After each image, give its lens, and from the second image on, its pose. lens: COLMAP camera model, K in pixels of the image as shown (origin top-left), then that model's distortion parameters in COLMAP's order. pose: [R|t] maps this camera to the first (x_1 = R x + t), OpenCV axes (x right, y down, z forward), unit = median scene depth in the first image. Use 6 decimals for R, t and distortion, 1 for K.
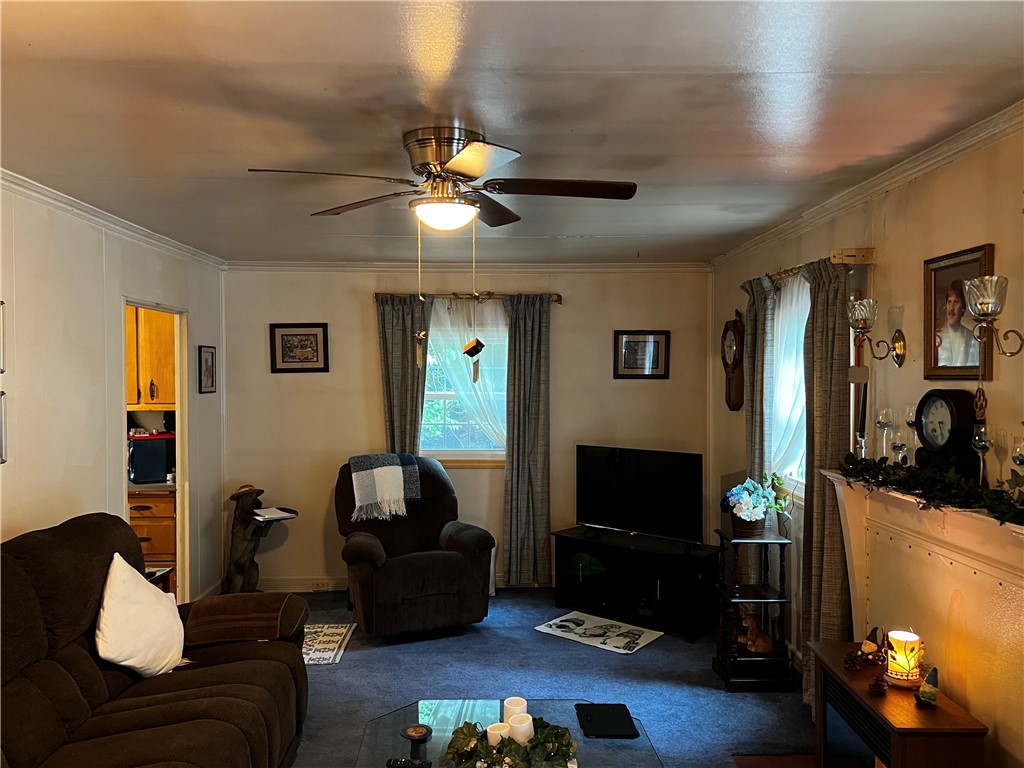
lens RADIAL K [[764.7, 0, 513.7], [0, 764.7, 382.7], [0, 0, 1]] dist [0.067890, -0.078861]
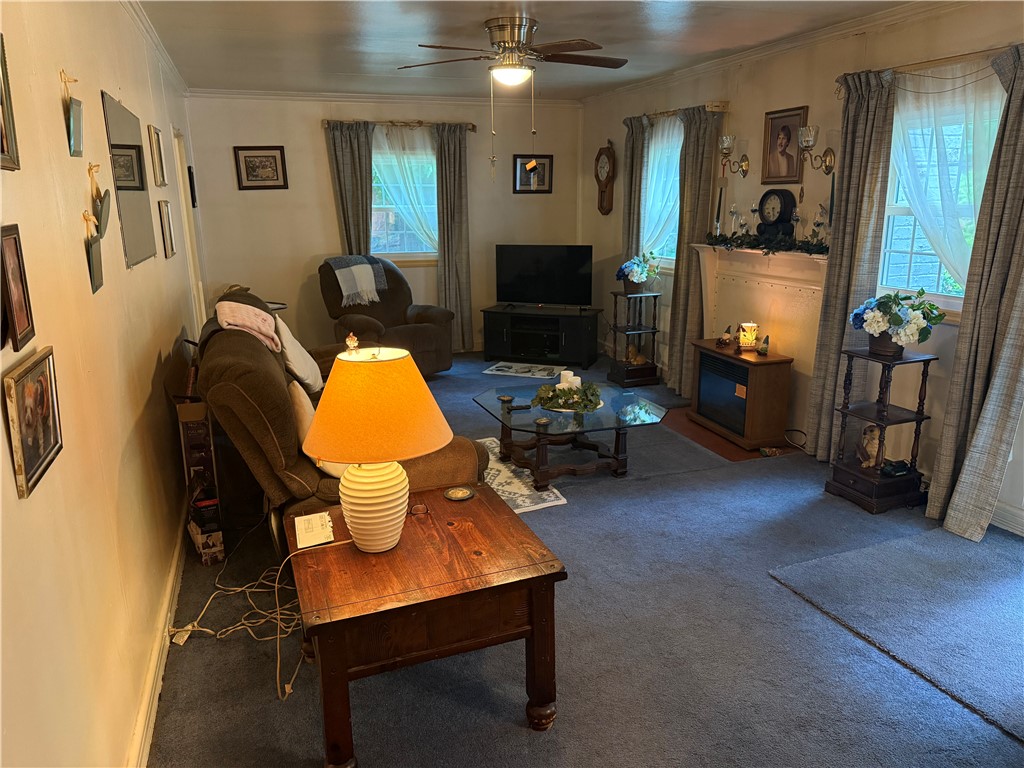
lens RADIAL K [[722.4, 0, 515.1], [0, 722.4, 392.7], [0, 0, 1]] dist [0.042996, -0.063249]
pose [[0.949792, -0.092787, 0.298808, -0.309219], [0.015974, 0.968150, 0.249859, 0.018288], [-0.312474, -0.232541, 0.921024, -0.261681]]
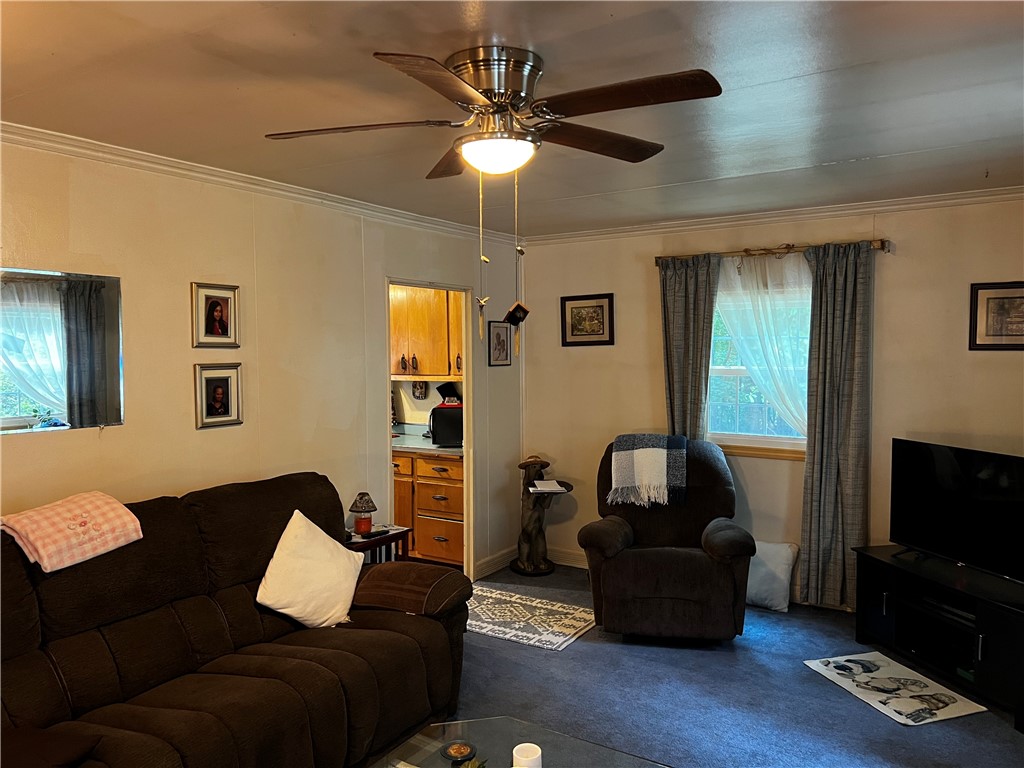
lens RADIAL K [[764.7, 0, 515.7], [0, 764.7, 385.5], [0, 0, 1]] dist [0.067890, -0.078861]
pose [[0.826685, 0.021495, -0.562255, 0.217050], [0.000118, 0.999263, 0.038374, 0.000109], [0.562666, -0.031790, 0.826073, 0.166523]]
